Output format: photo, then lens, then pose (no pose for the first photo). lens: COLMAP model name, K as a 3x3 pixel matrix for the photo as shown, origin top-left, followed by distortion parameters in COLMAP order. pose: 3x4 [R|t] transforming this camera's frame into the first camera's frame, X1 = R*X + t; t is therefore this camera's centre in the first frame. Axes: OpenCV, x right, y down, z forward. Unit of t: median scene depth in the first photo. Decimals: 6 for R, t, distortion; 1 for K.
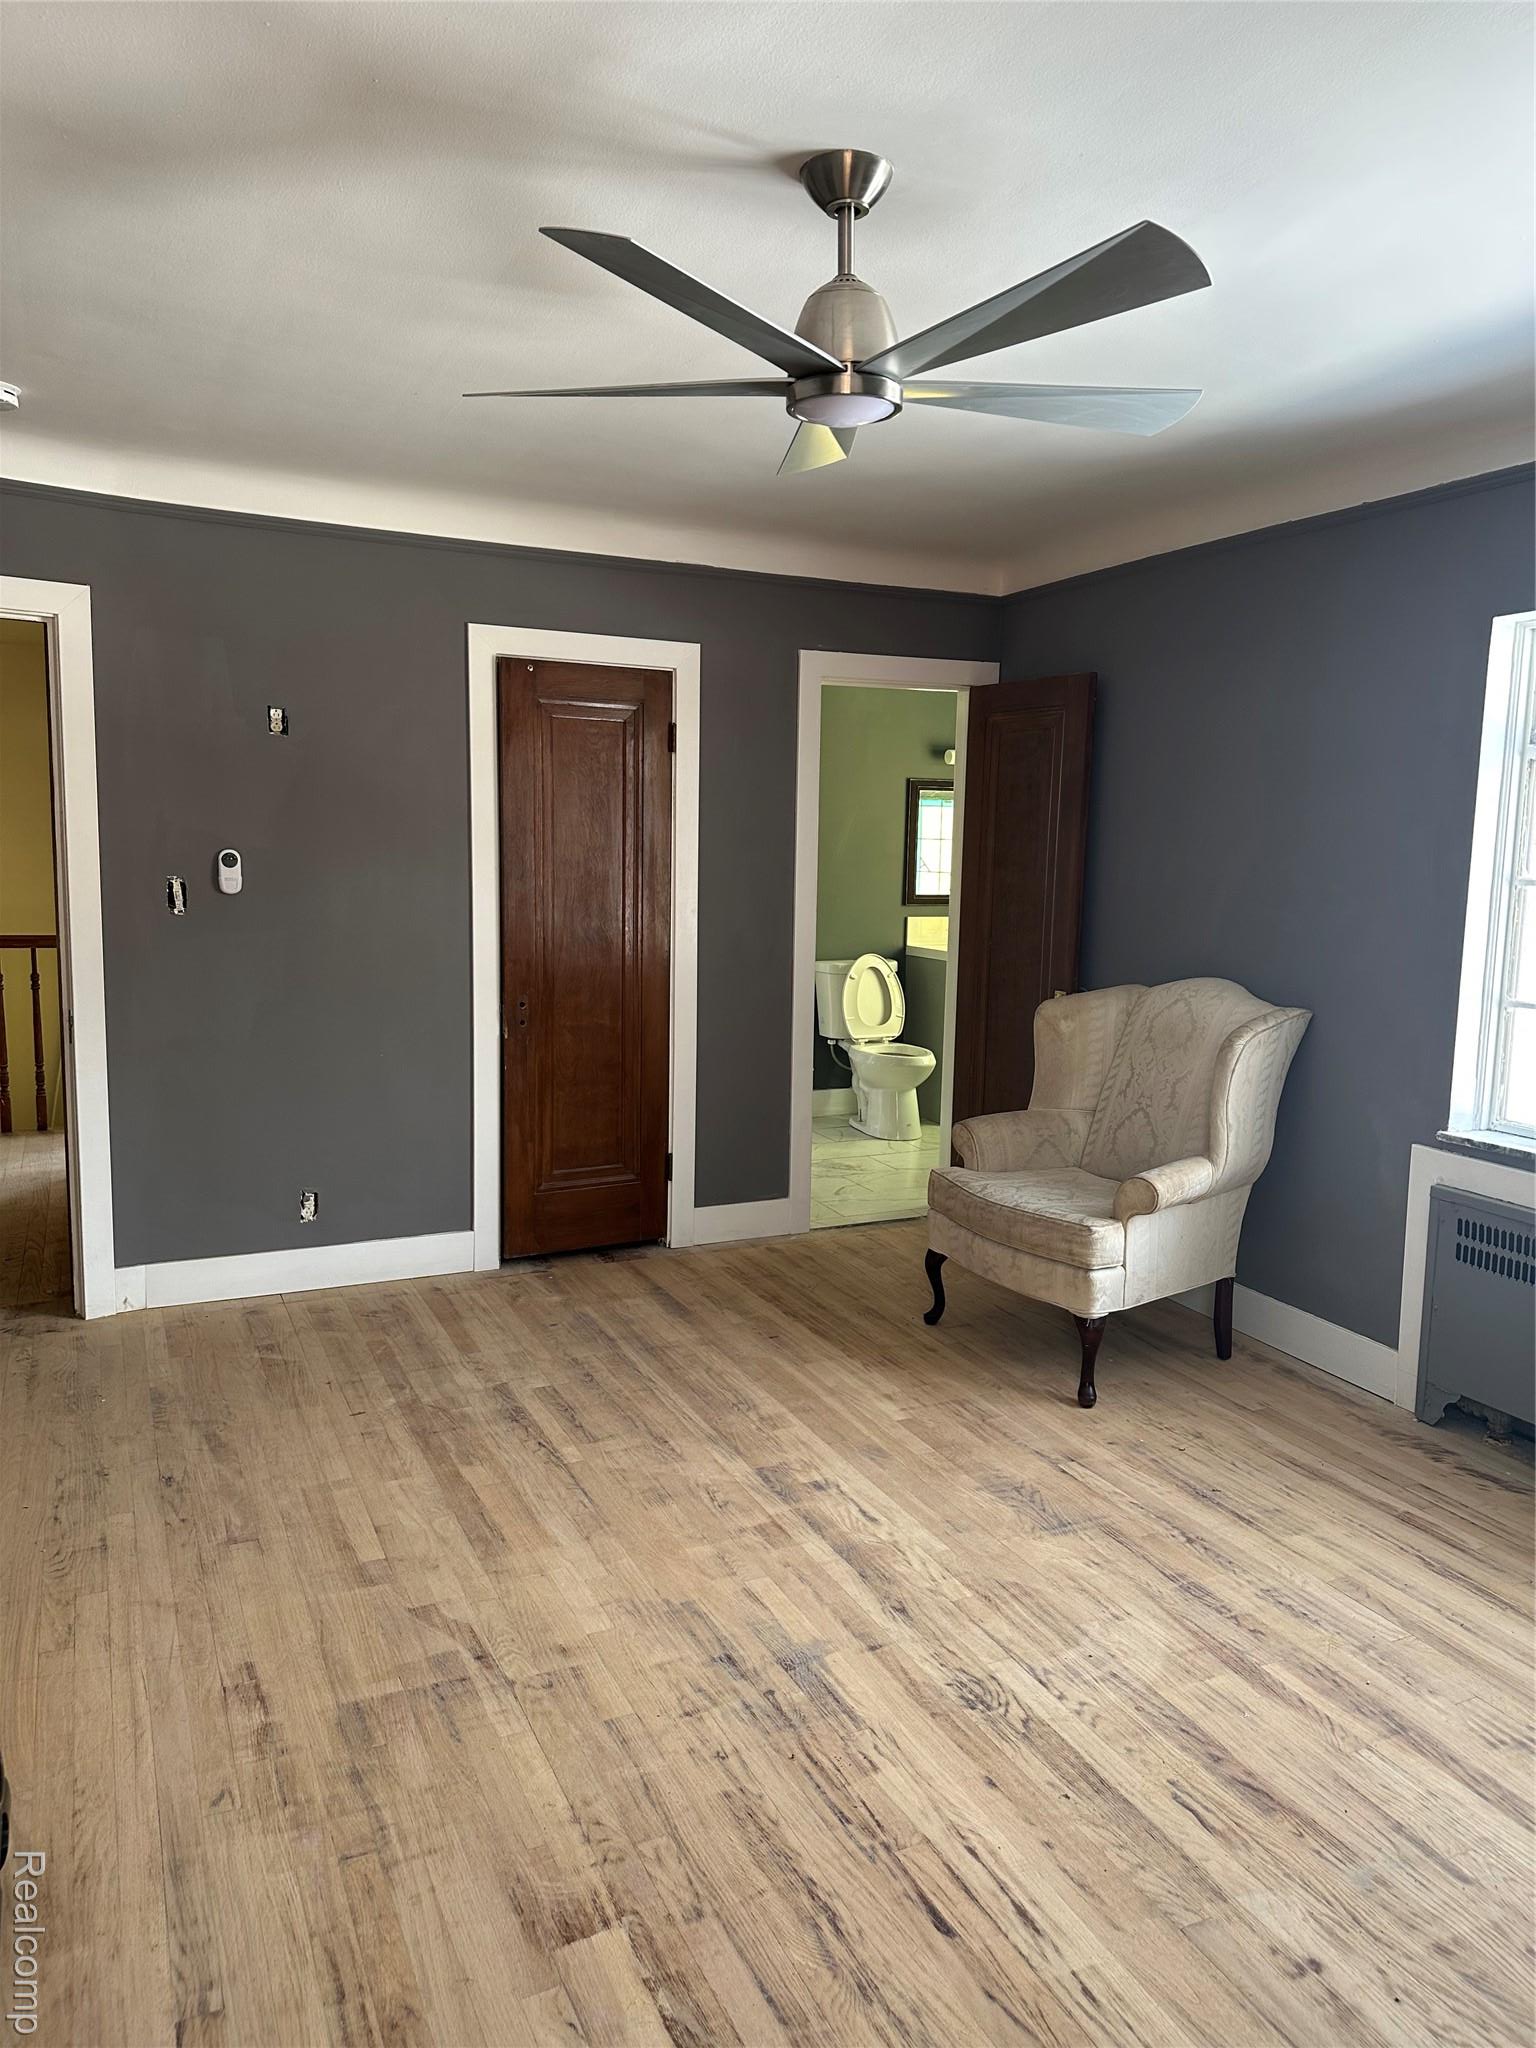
lens RADIAL K [[1454.0, 0, 765.0], [0, 1454.0, 1019.0], [0, 0, 1]] dist [0.070863, -0.077720]
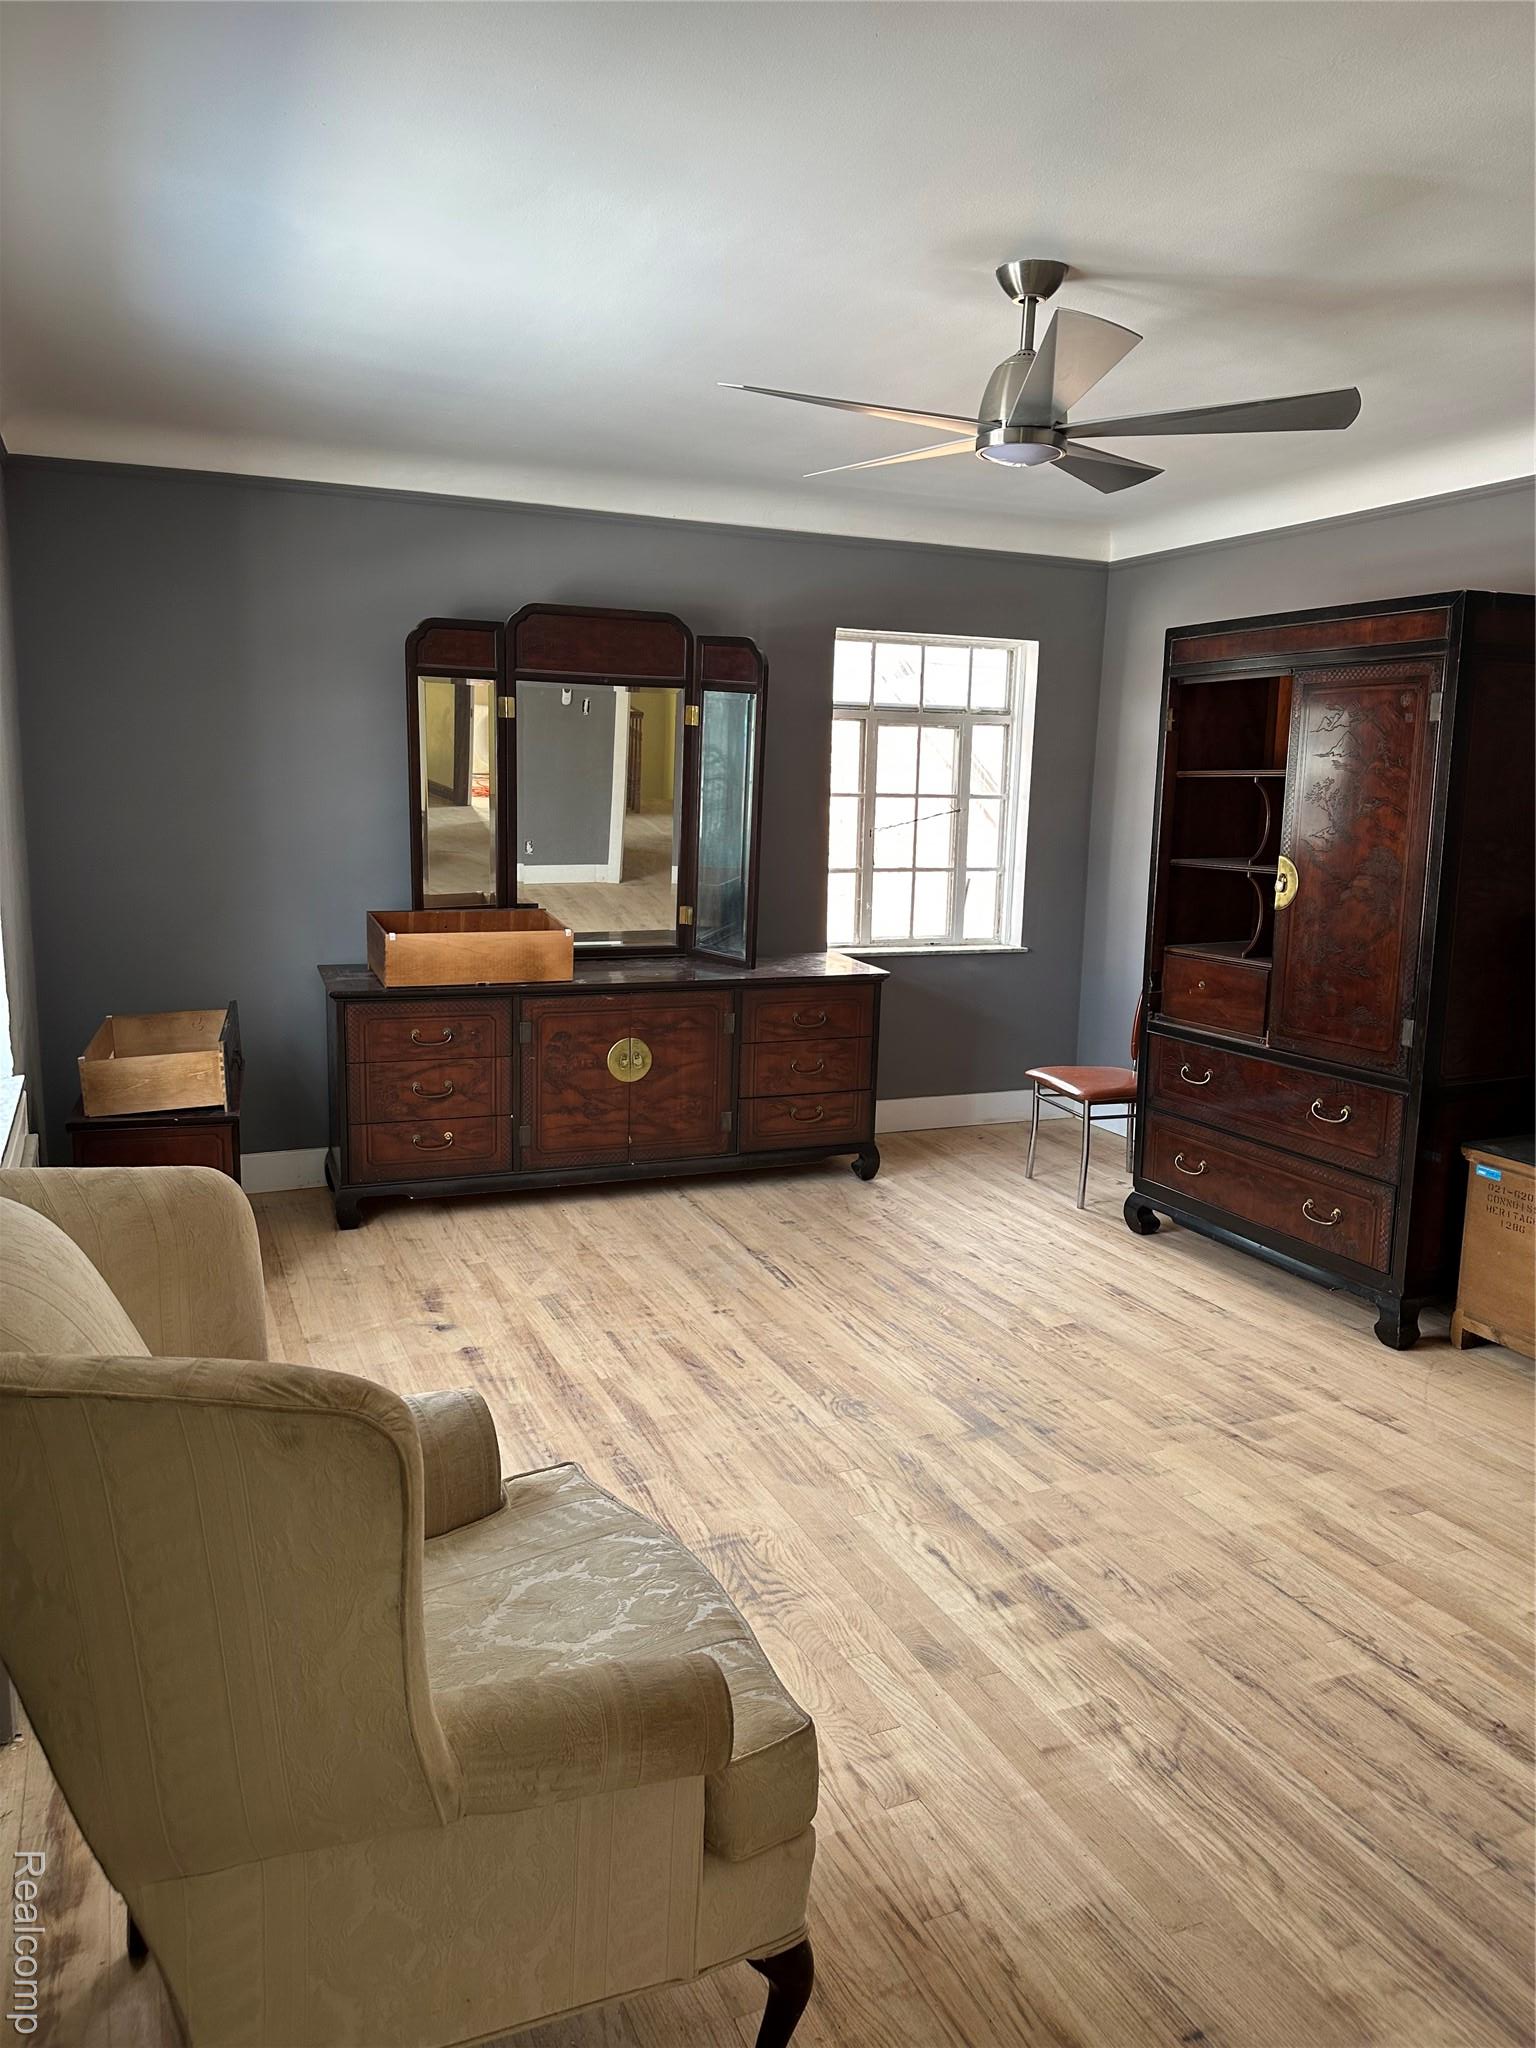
lens RADIAL K [[1454.0, 0, 777.1], [0, 1454.0, 1034.6], [0, 0, 1]] dist [0.070863, -0.077720]
pose [[-0.998945, -0.045275, 0.007724, 0.207651], [-0.041078, 0.955936, 0.290685, -0.254399], [-0.020544, 0.290061, -0.956788, 2.086672]]
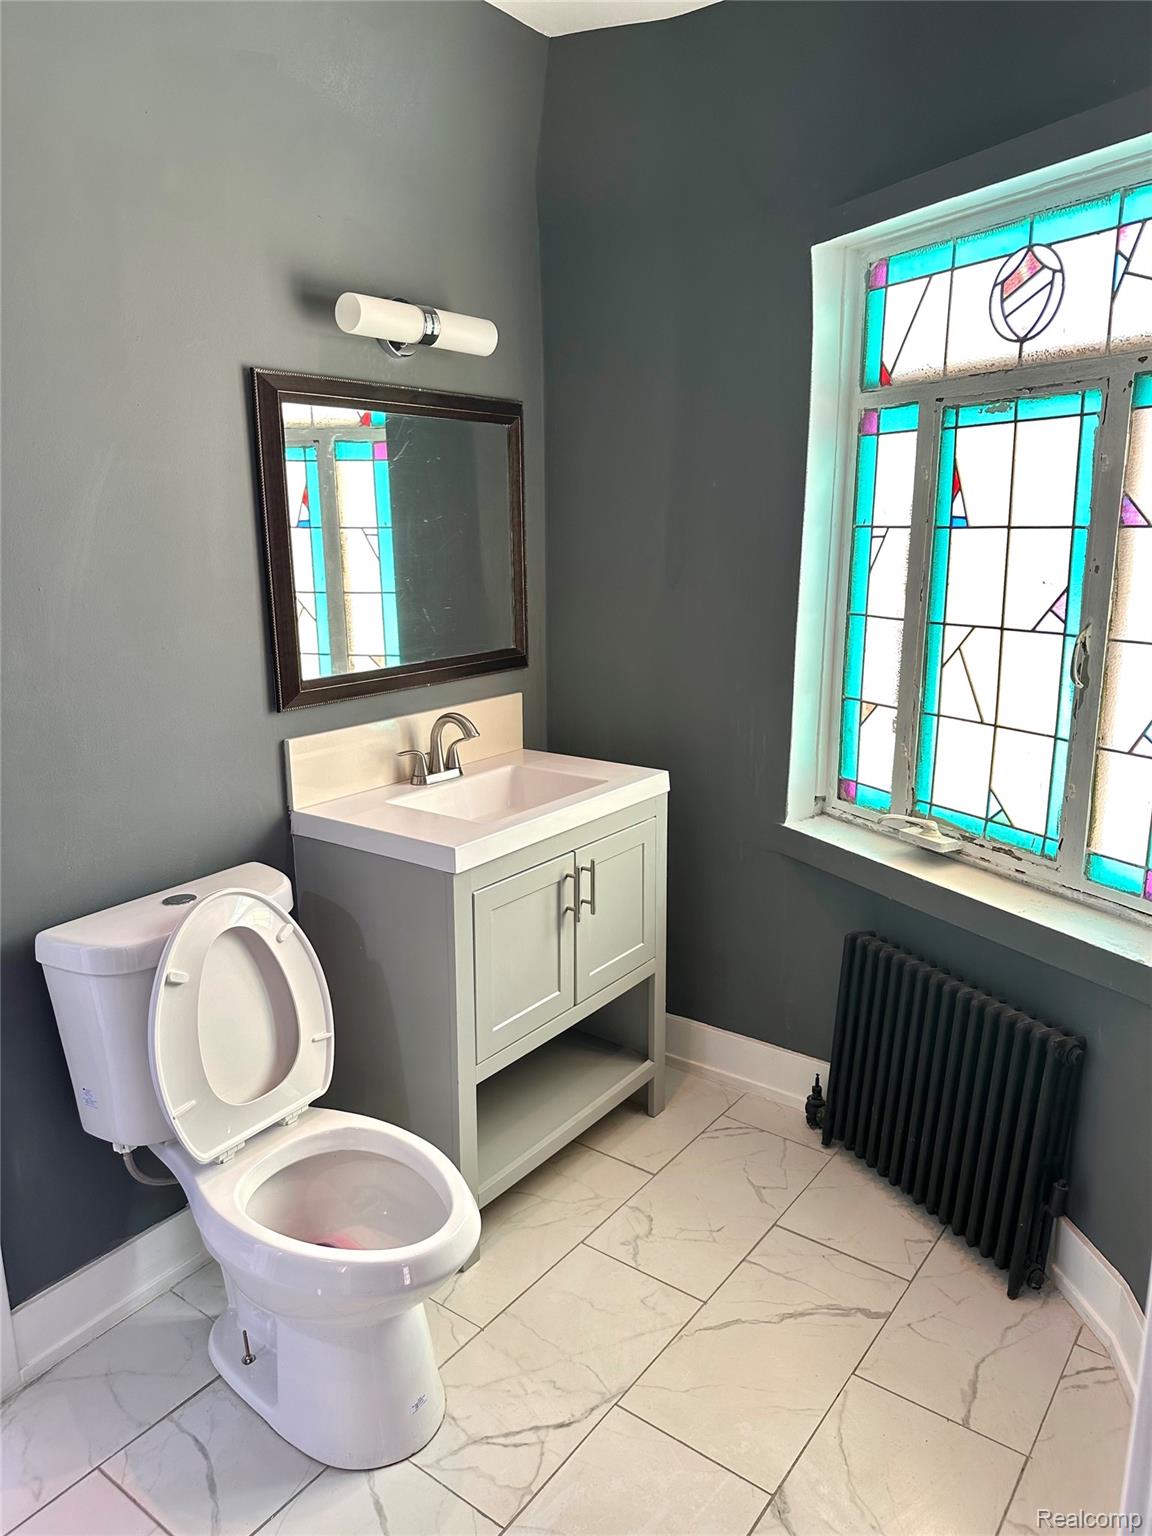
lens RADIAL K [[1090.5, 0, 574.0], [0, 1090.5, 763.9], [0, 0, 1]] dist [0.070863, -0.077720]
pose [[0.874838, -0.126023, 0.467736, 0.026624], [0.067194, 0.987802, 0.140468, -0.097251], [-0.479733, -0.091458, 0.872635, 0.690018]]
